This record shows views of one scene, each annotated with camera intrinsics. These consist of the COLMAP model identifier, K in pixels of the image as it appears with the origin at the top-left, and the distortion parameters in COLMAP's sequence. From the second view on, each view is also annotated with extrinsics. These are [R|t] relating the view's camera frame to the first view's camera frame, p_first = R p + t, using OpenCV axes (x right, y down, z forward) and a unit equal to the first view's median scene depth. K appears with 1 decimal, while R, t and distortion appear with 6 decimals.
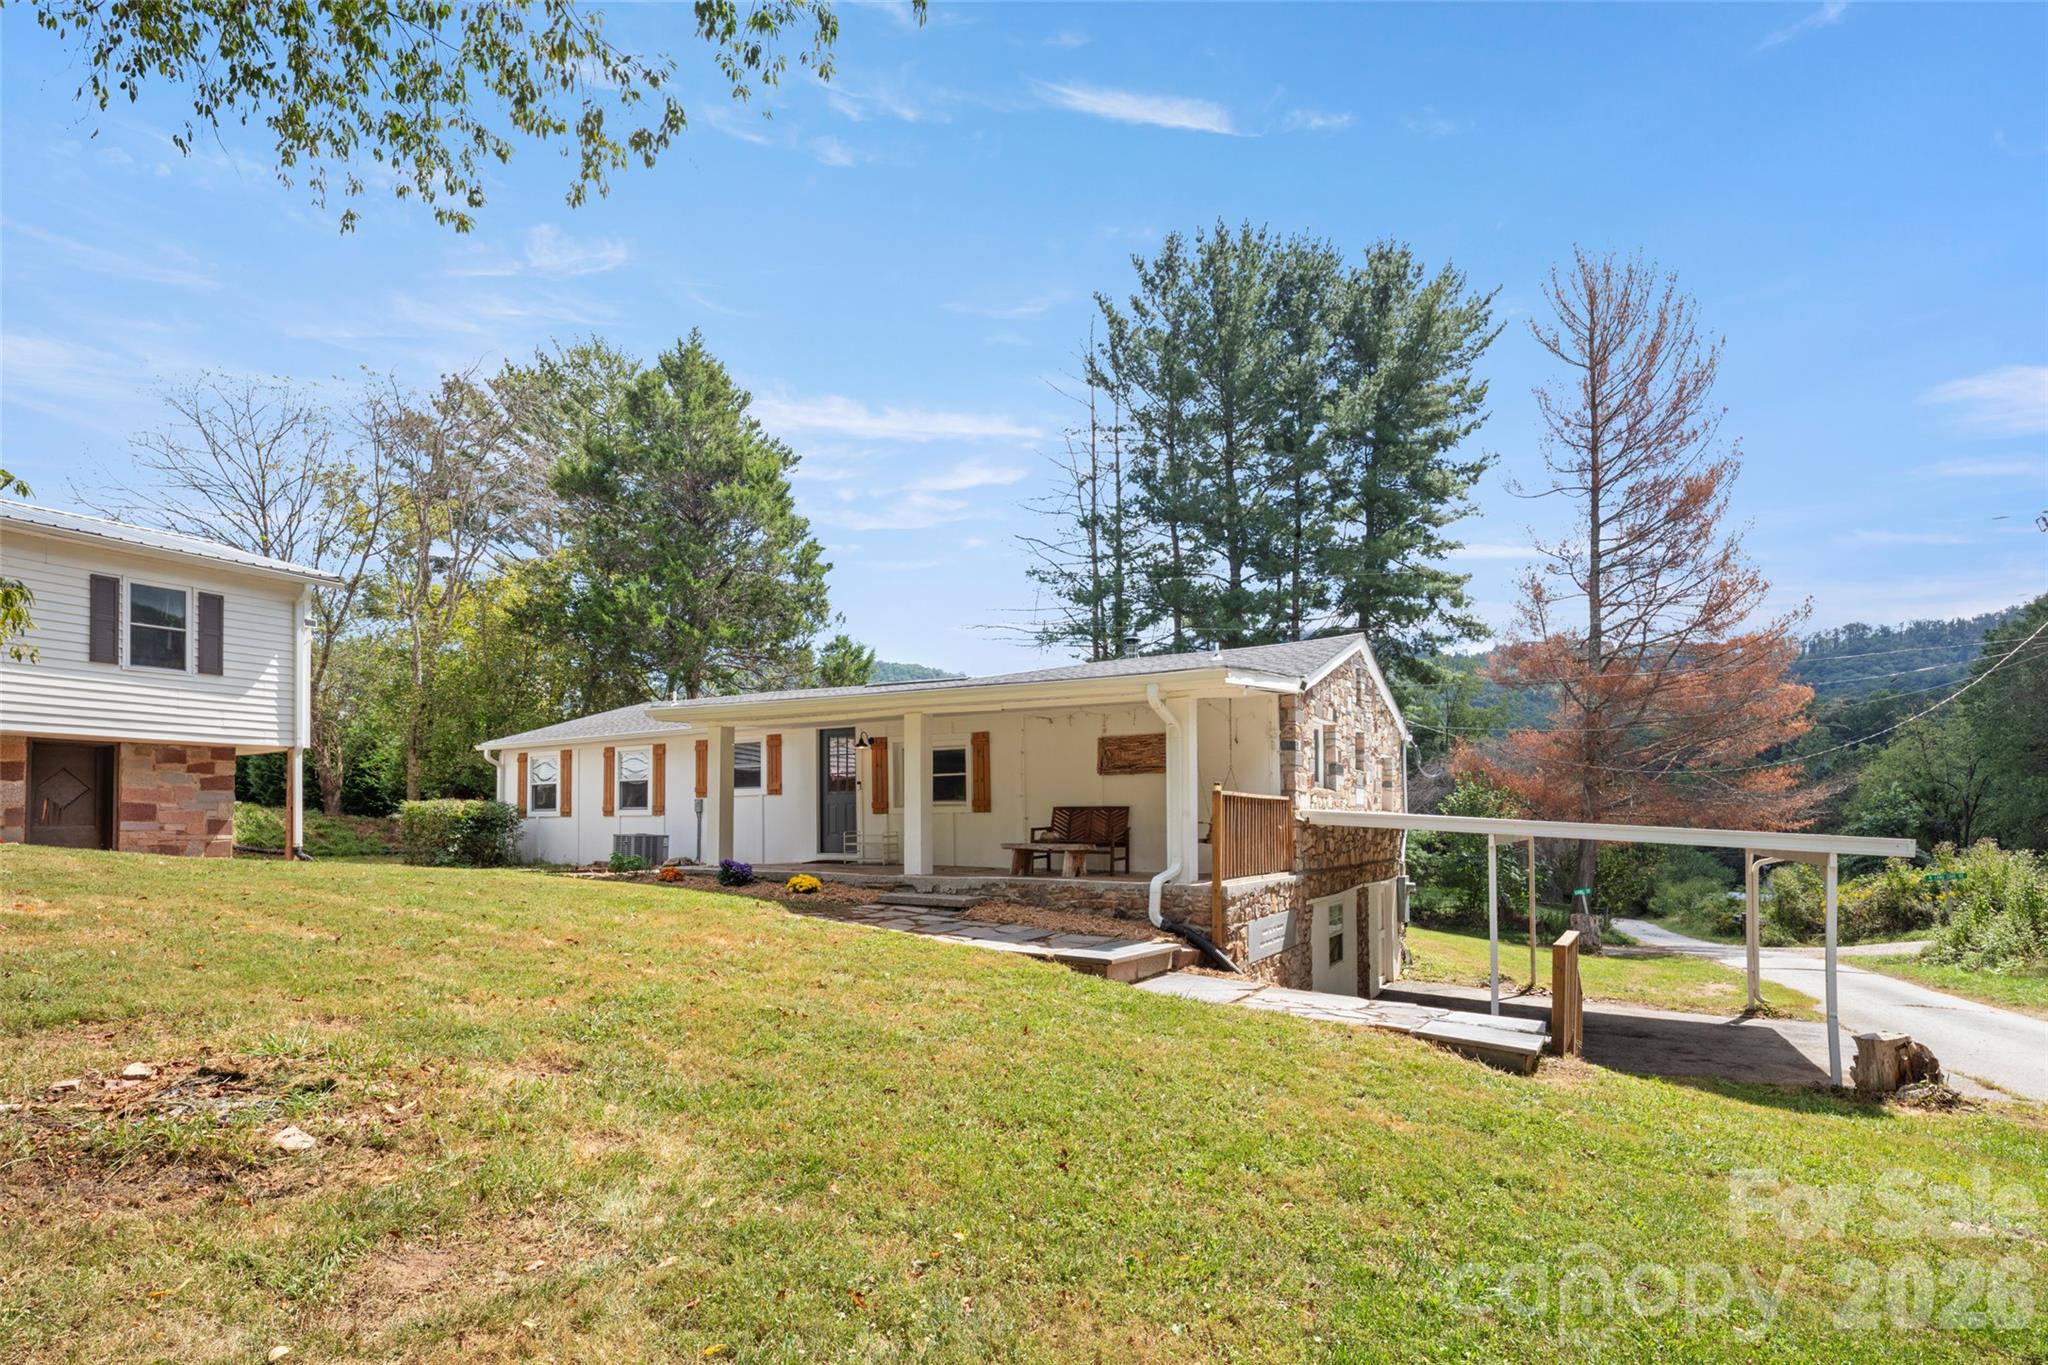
lens RADIAL K [[958.6, 0, 1036.0], [0, 958.6, 793.7], [0, 0, 1]] dist [-0.000415, -0.000036]
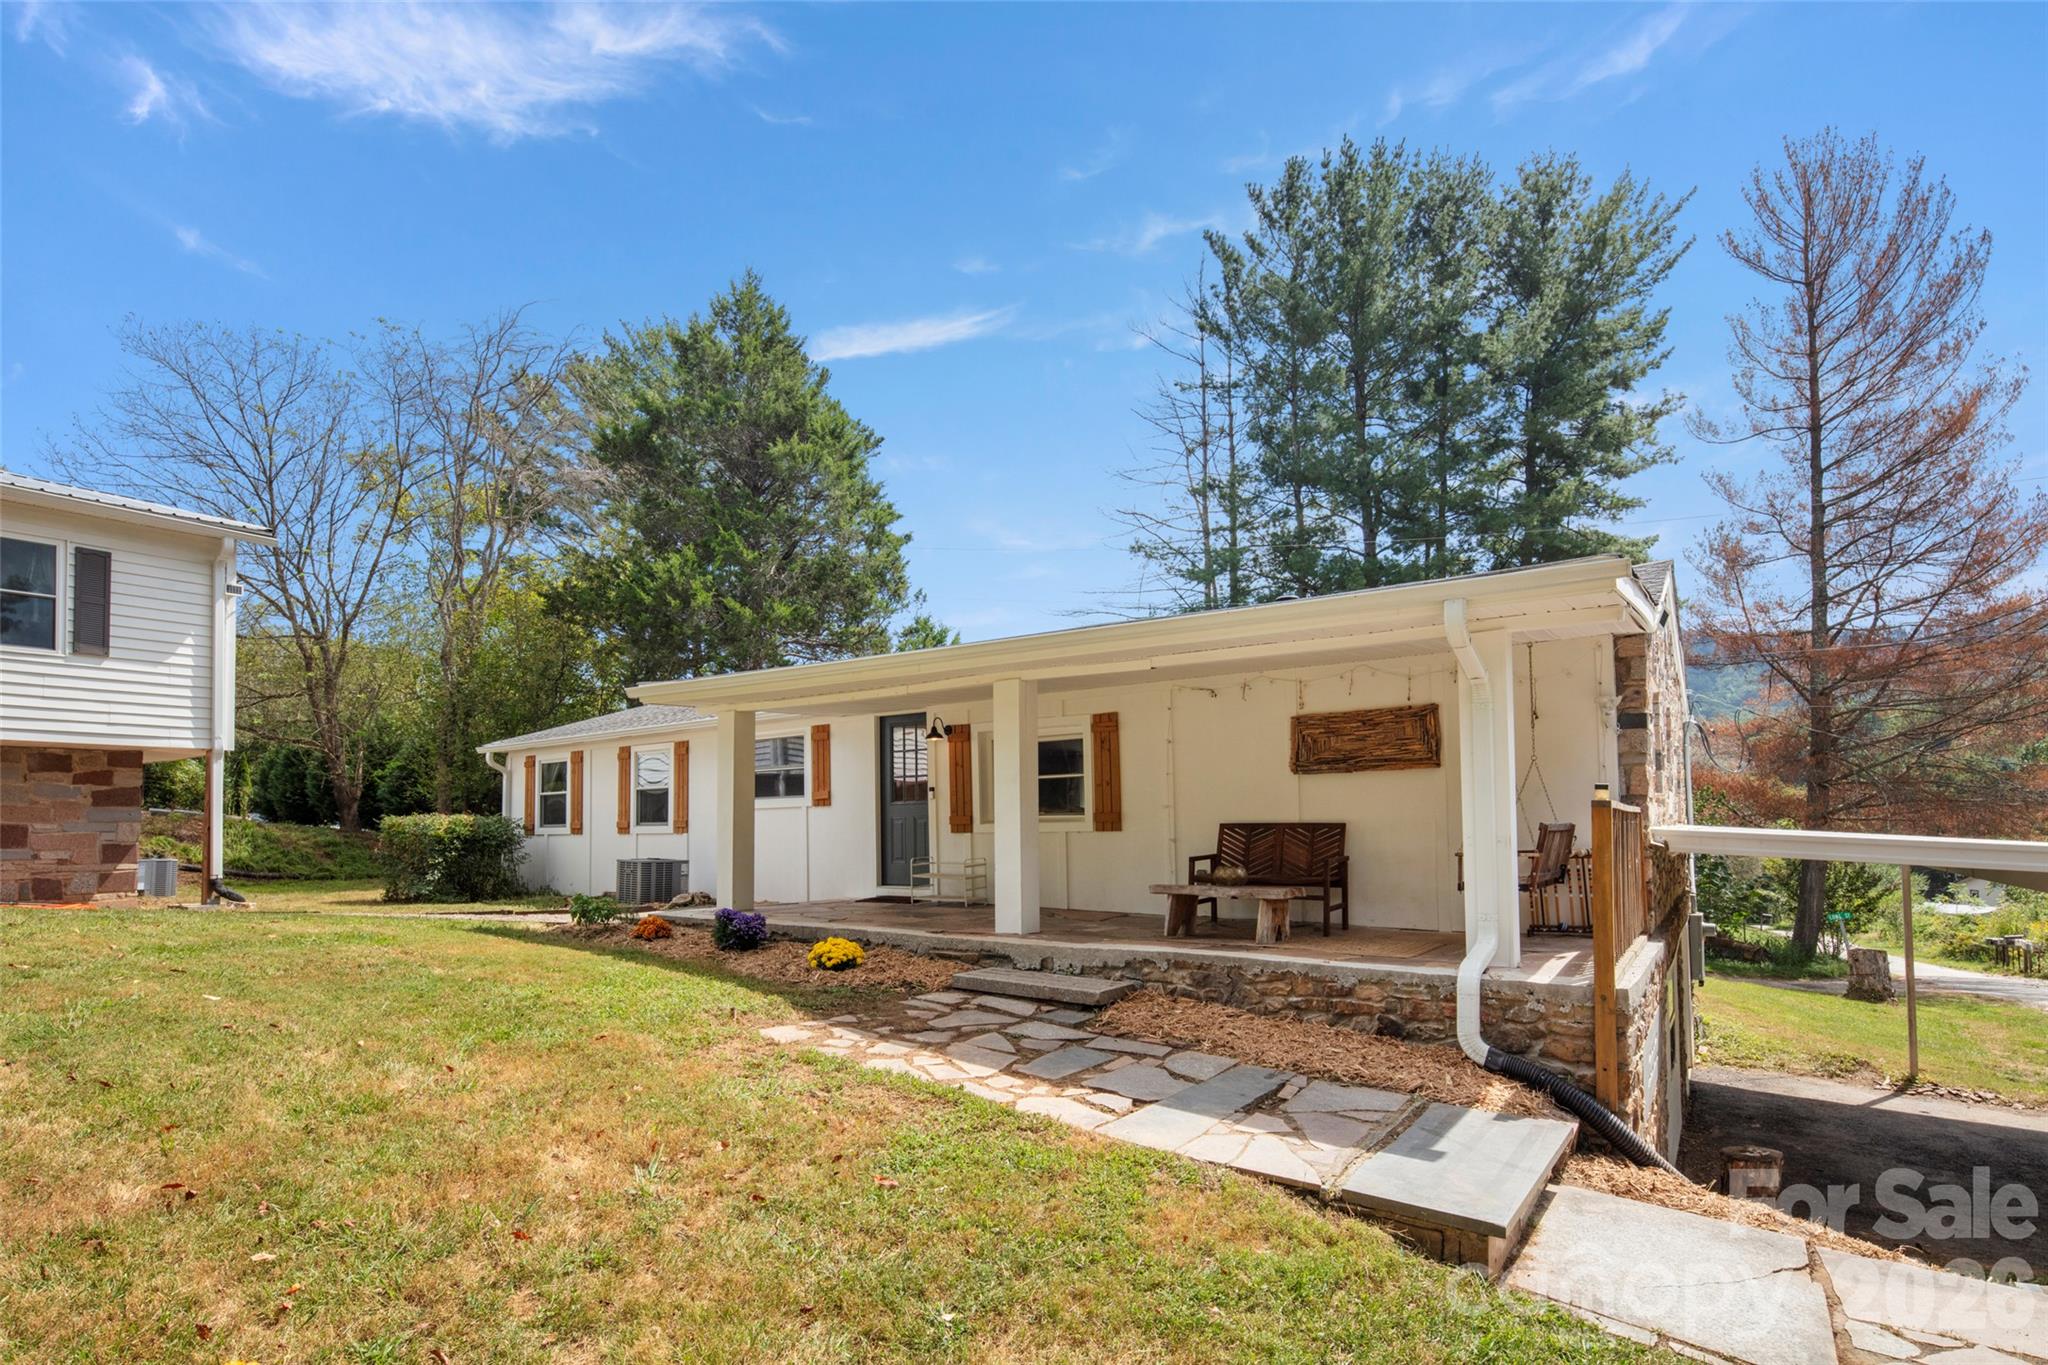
lens RADIAL K [[958.6, 0, 1036.0], [0, 958.6, 793.7], [0, 0, 1]] dist [-0.000415, -0.000036]
pose [[0.995461, -0.008624, -0.094778, -0.025241], [0.008271, 0.999957, -0.004118, -0.002779], [0.094809, 0.003316, 0.995490, 0.188209]]
